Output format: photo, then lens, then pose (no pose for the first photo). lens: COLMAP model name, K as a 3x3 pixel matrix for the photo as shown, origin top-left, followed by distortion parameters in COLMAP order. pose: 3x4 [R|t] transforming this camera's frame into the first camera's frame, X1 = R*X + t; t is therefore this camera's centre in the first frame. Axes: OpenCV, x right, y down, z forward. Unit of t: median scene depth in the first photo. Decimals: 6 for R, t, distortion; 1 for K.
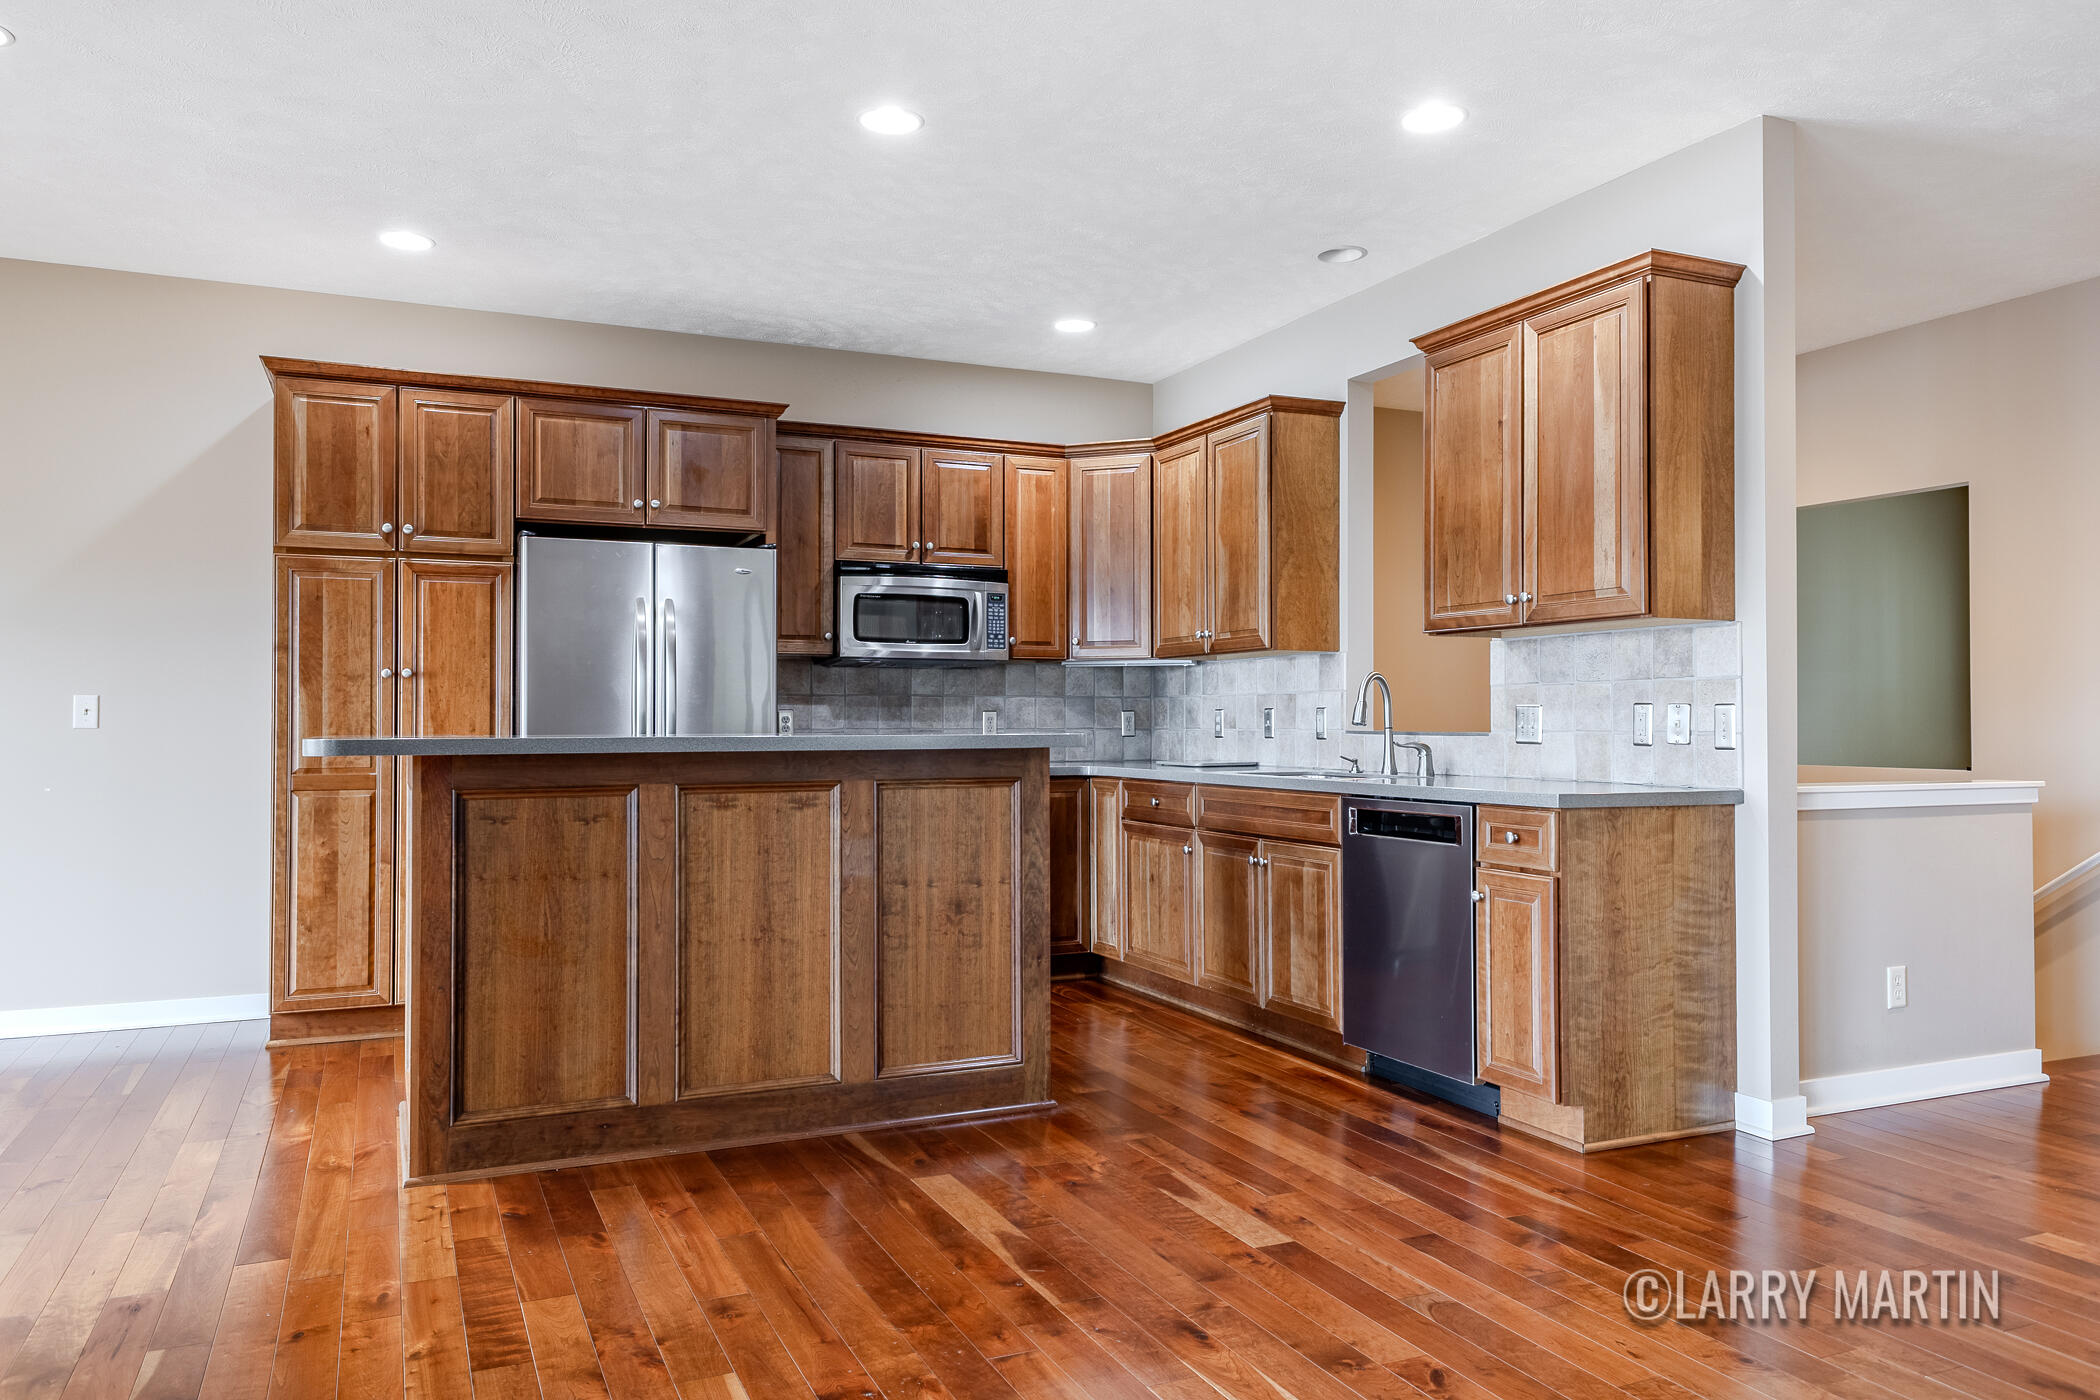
lens RADIAL K [[1468.2, 0, 1041.0], [0, 1468.2, 692.5], [0, 0, 1]] dist [0.059960, -0.075949]
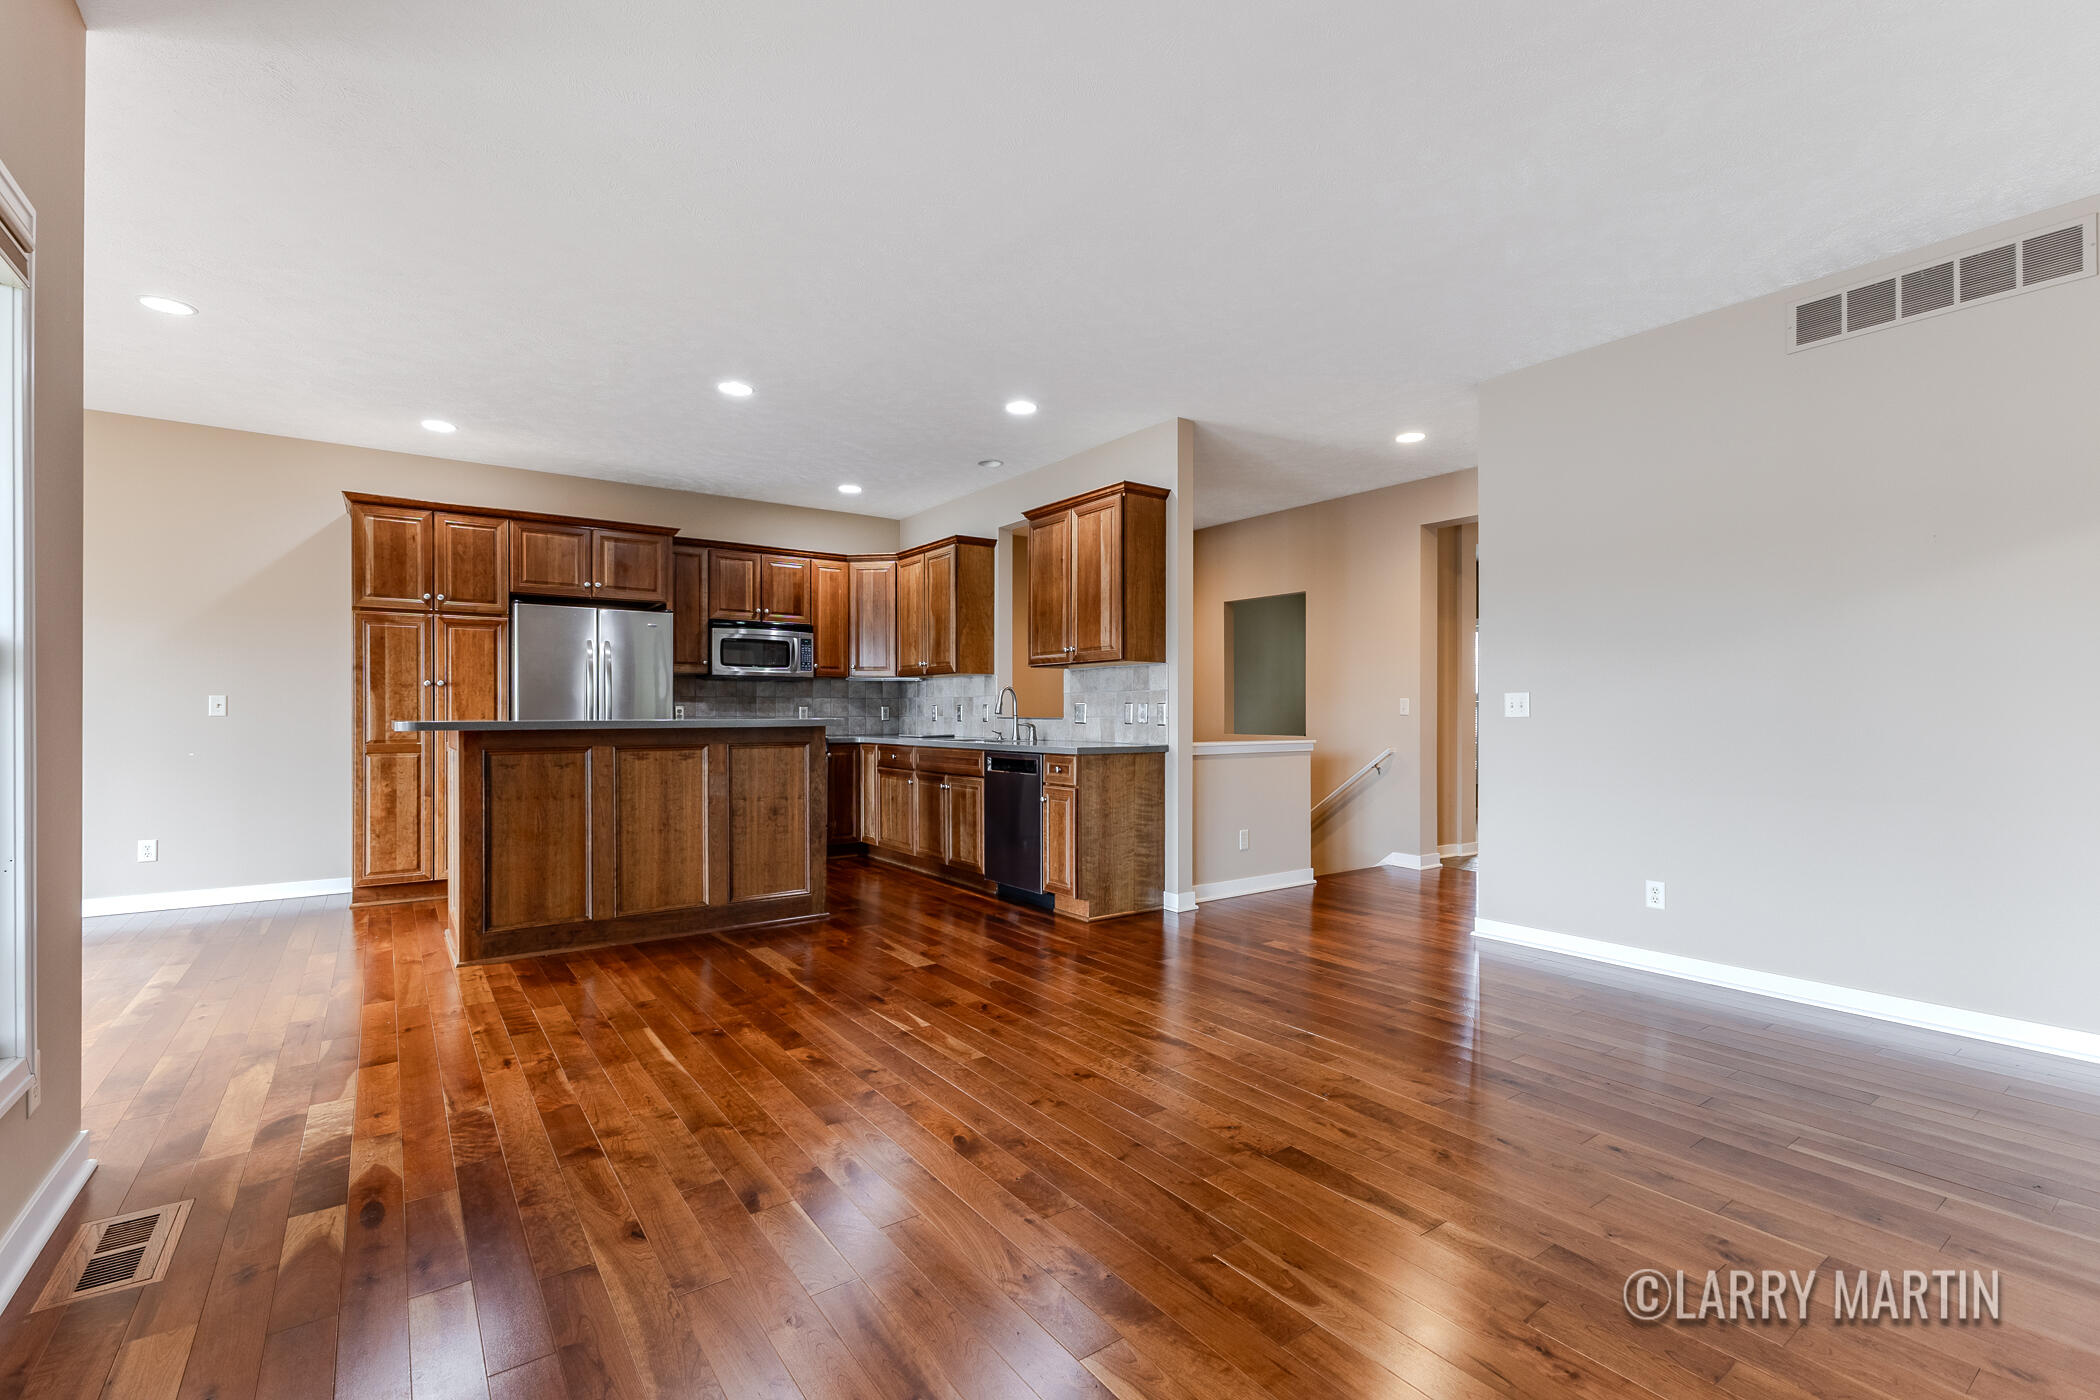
lens RADIAL K [[928.9, 0, 1032.9], [0, 928.9, 710.1], [0, 0, 1]] dist [0.018218, -0.006241]
pose [[0.982659, 0.000244, 0.185421, 0.037552], [-0.003434, 0.999852, 0.016883, -0.003095], [-0.185389, -0.017227, 0.982514, -0.177247]]
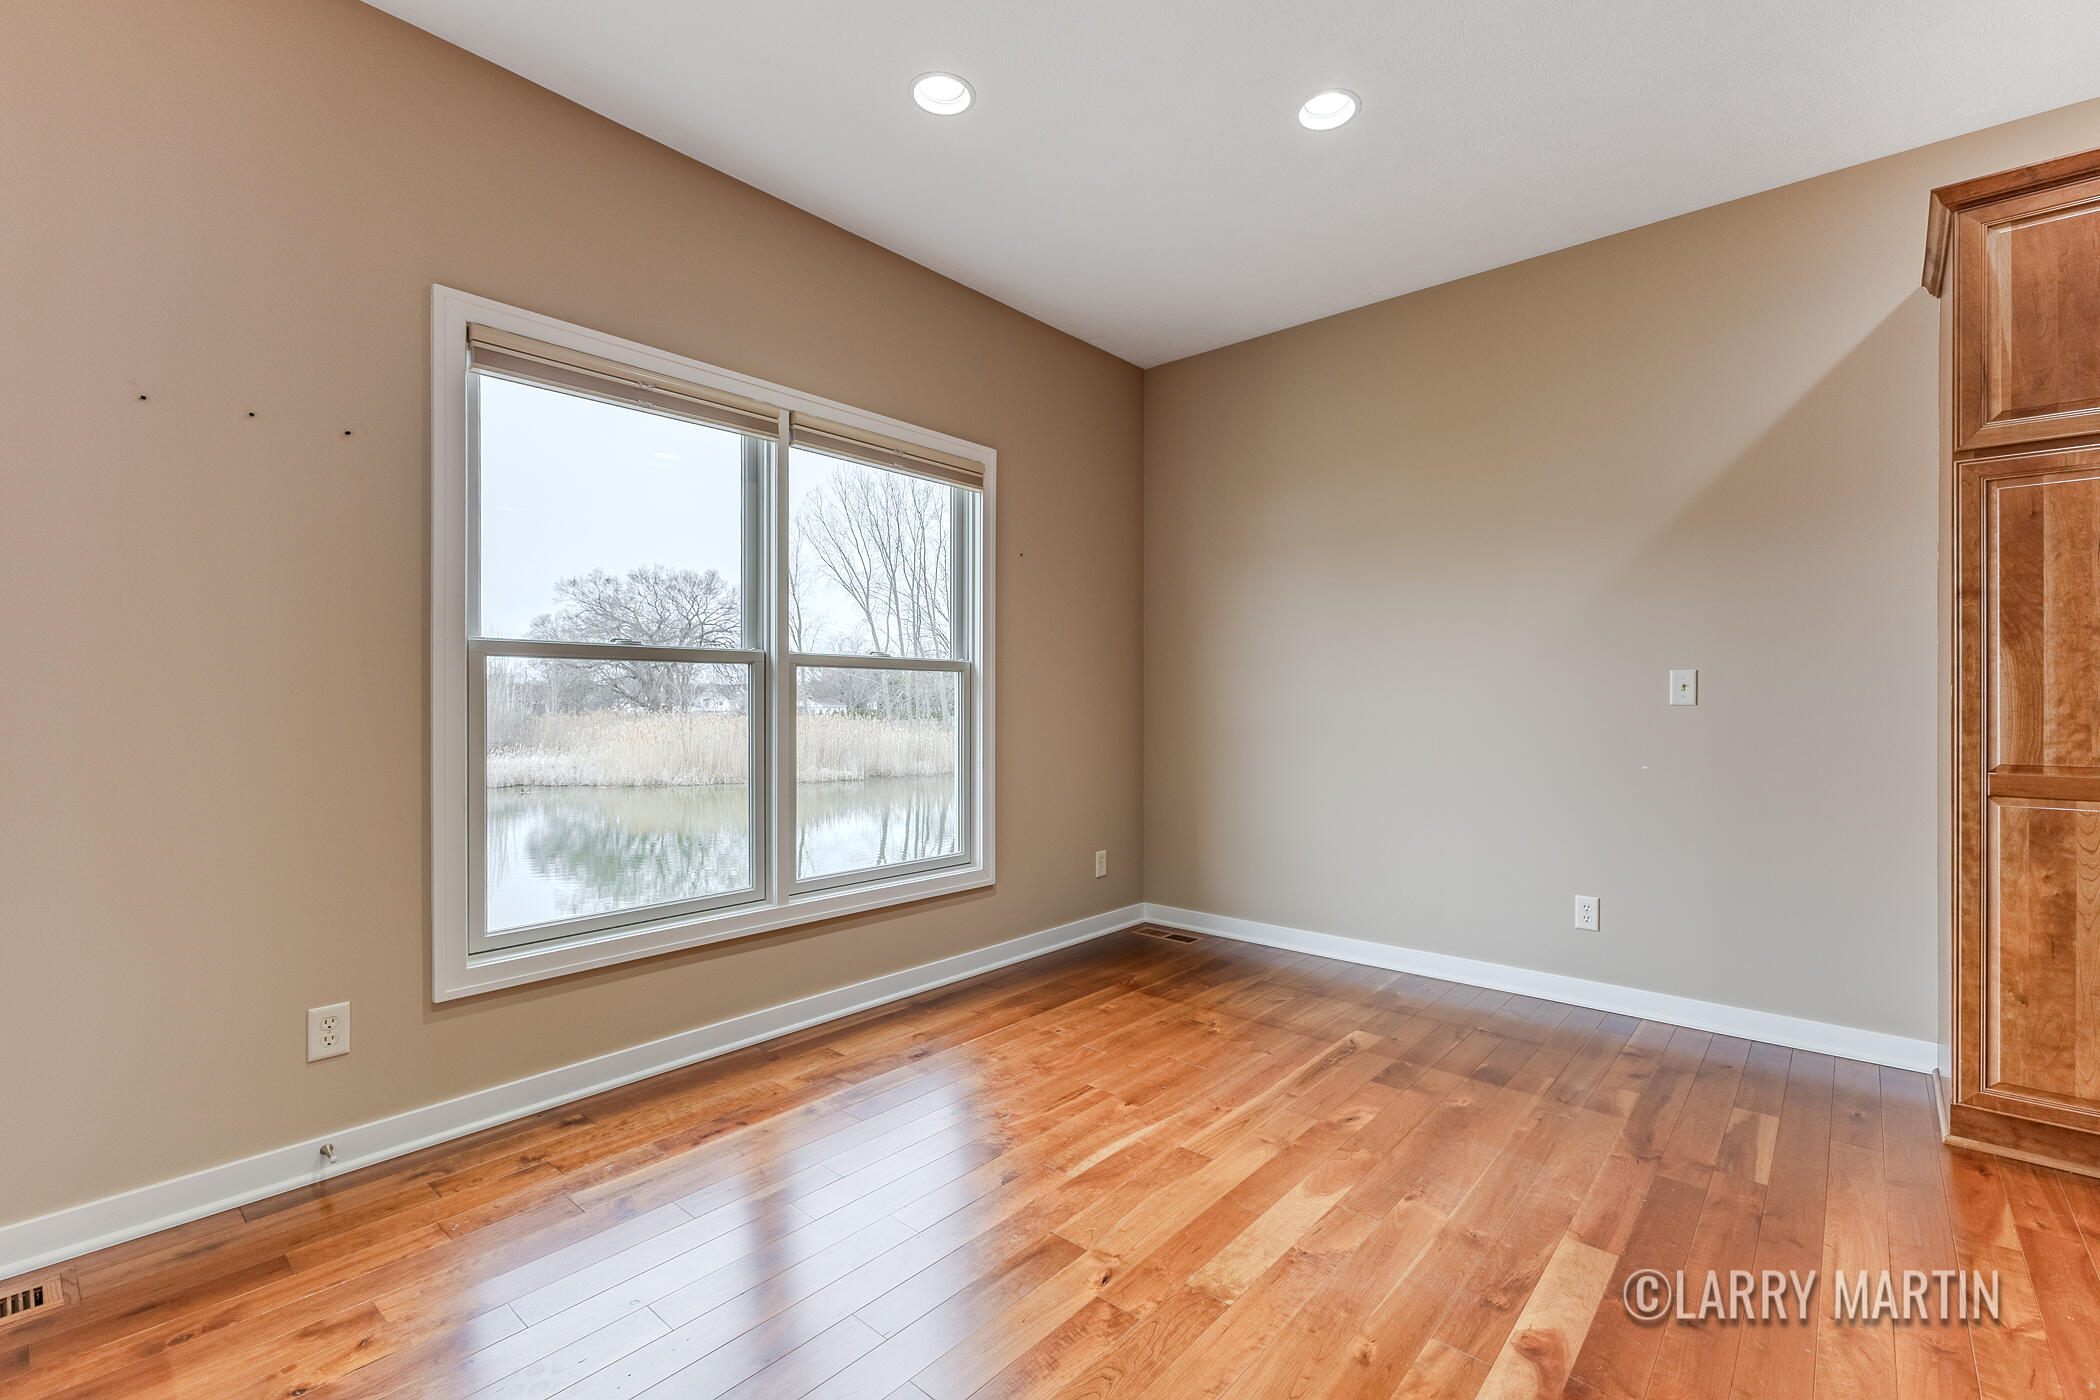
lens RADIAL K [[948.3, 0, 1058.0], [0, 948.3, 705.8], [0, 0, 1]] dist [0.019855, -0.009419]
pose [[0.425963, 0.003985, -0.904732, -0.294104], [0.017555, 0.999766, 0.012670, 0.010659], [0.904570, -0.021280, 0.425793, 0.427019]]
